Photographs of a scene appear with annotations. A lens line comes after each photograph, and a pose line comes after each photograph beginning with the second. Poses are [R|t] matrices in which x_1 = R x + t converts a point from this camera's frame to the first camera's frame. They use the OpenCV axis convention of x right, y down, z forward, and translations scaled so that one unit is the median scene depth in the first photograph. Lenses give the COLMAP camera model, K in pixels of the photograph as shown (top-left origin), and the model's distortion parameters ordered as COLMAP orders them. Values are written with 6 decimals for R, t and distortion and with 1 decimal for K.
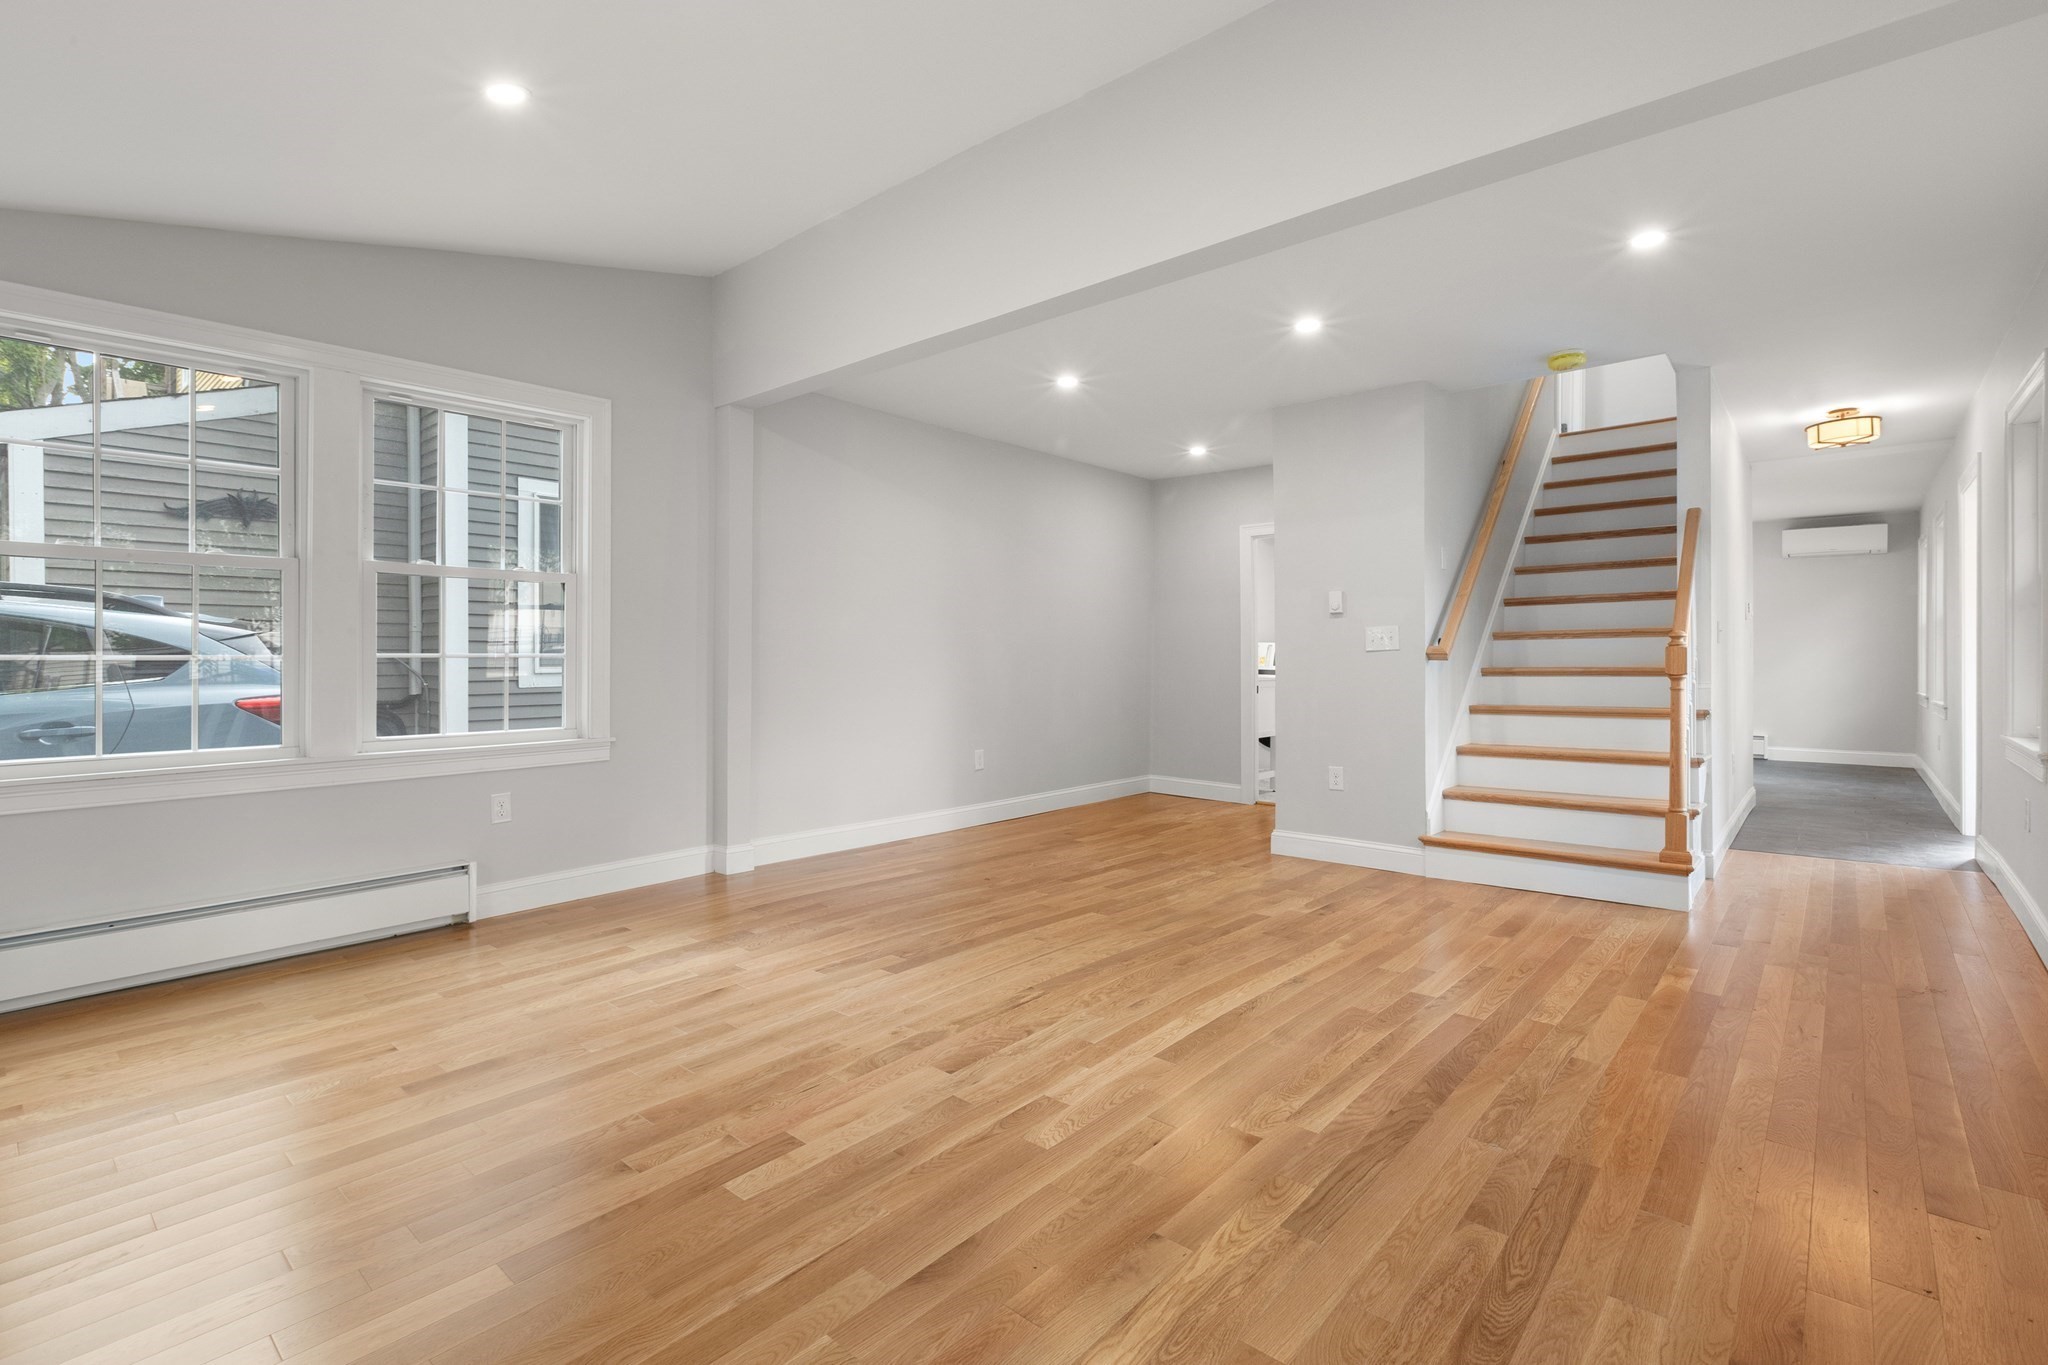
lens RADIAL K [[936.6, 0, 1026.0], [0, 936.6, 643.5], [0, 0, 1]] dist [-0.000902, -0.000490]
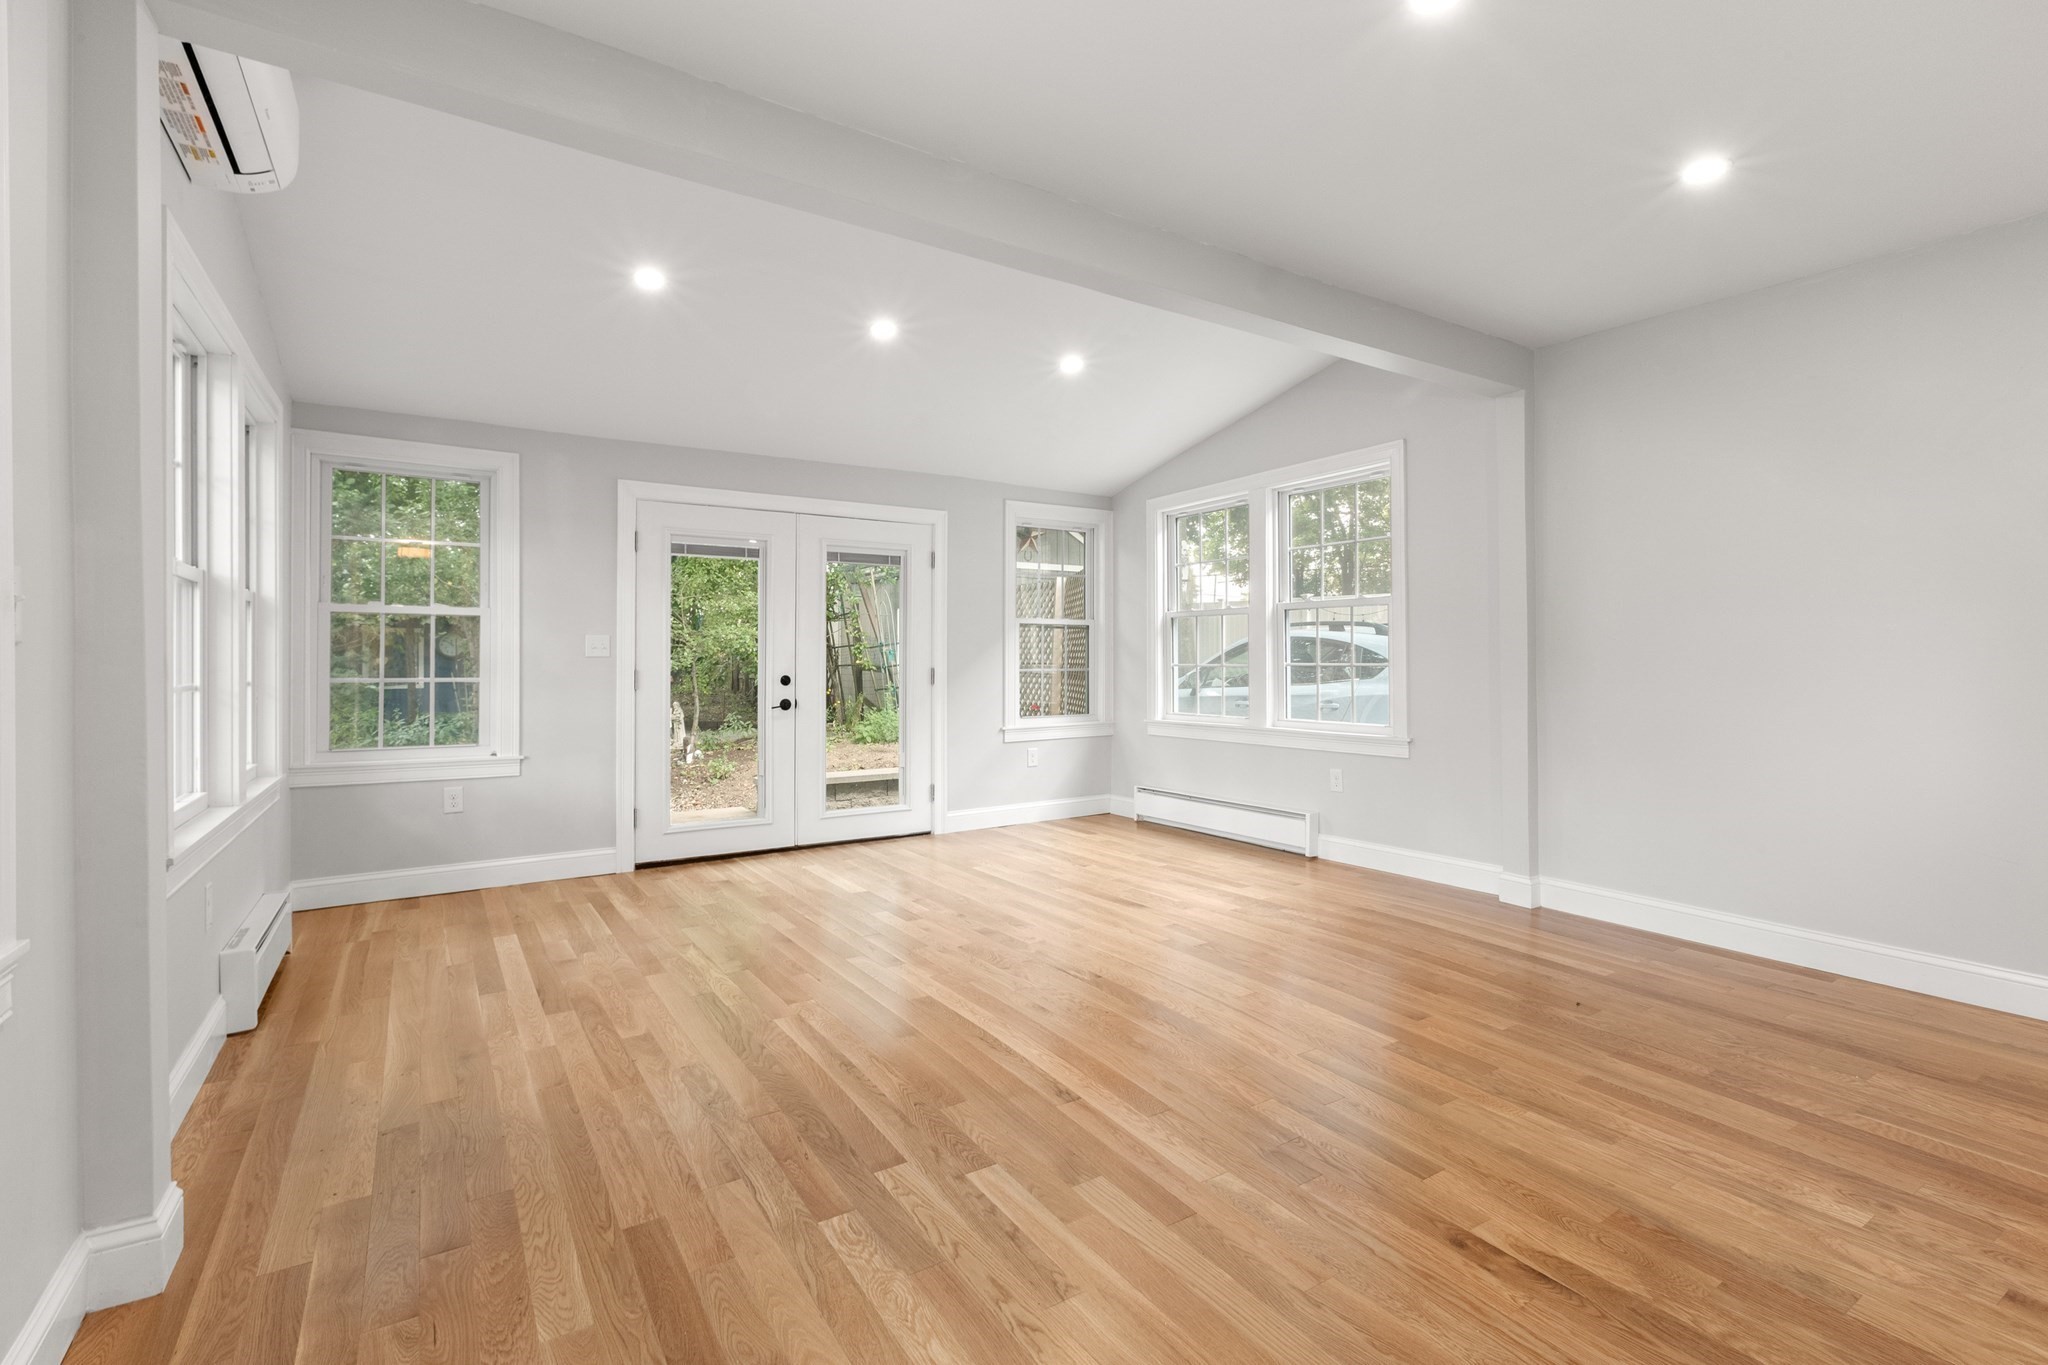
lens RADIAL K [[928.4, 0, 1021.4], [0, 928.4, 653.1], [0, 0, 1]] dist [-0.001158, -0.000079]
pose [[-0.275710, -0.003389, -0.961235, 1.019559], [0.020505, 0.999745, -0.009406, -0.002040], [0.961022, -0.022304, -0.275571, 1.156570]]
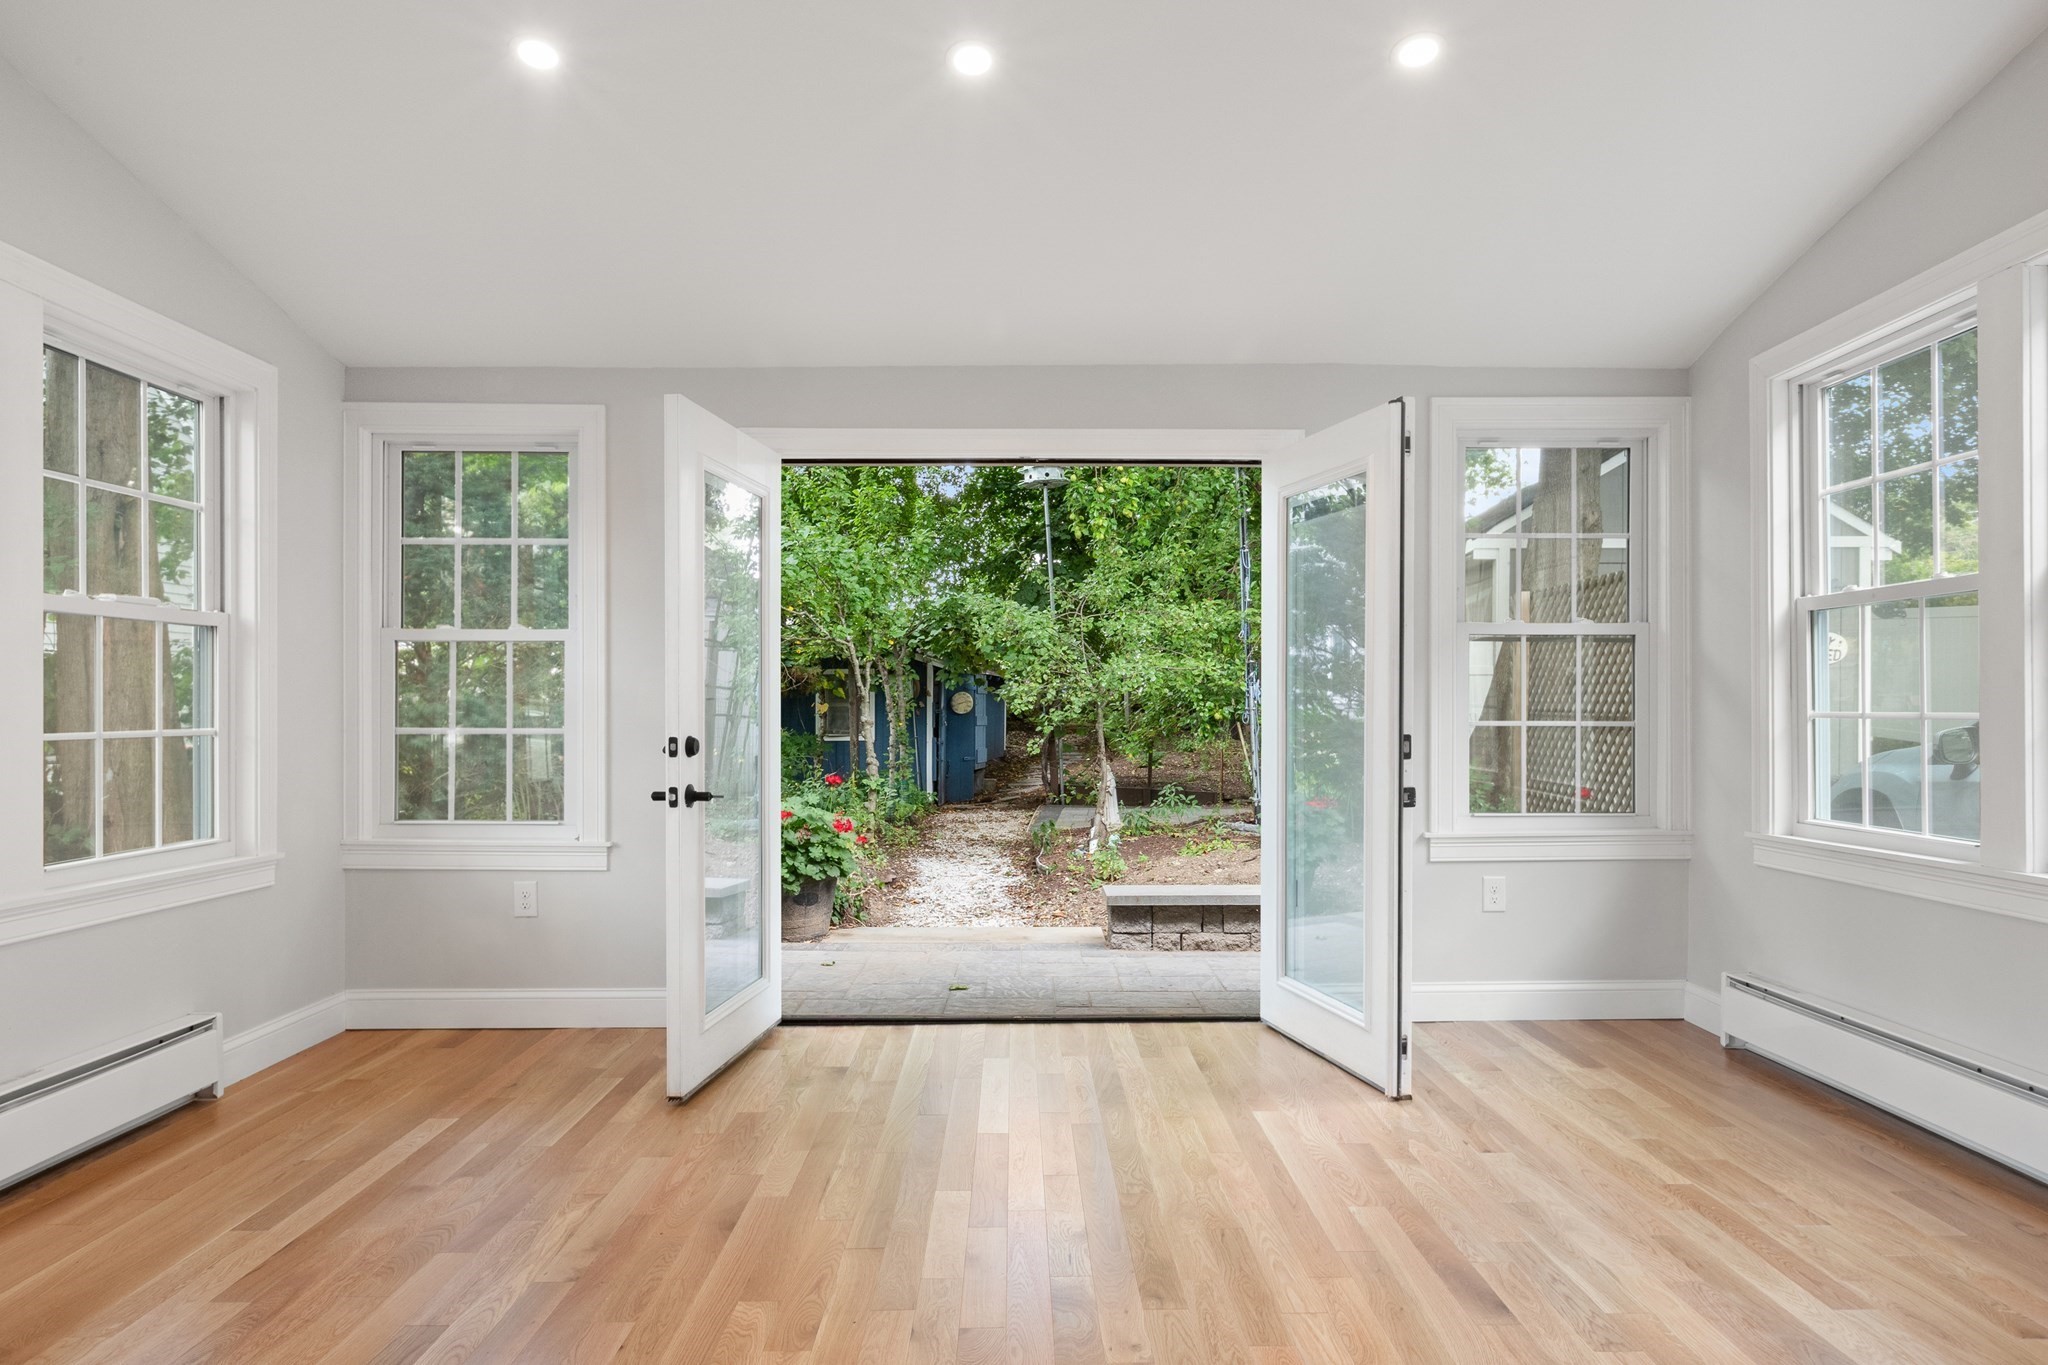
lens RADIAL K [[1241.5, 0, 1027.6], [0, 1241.5, 701.6], [0, 0, 1]] dist [-0.005165, -0.000521]
pose [[-0.746866, -0.000506, -0.664974, 0.374303], [0.015189, 0.999726, -0.017820, 0.008235], [0.664801, -0.023410, -0.746653, 1.310290]]
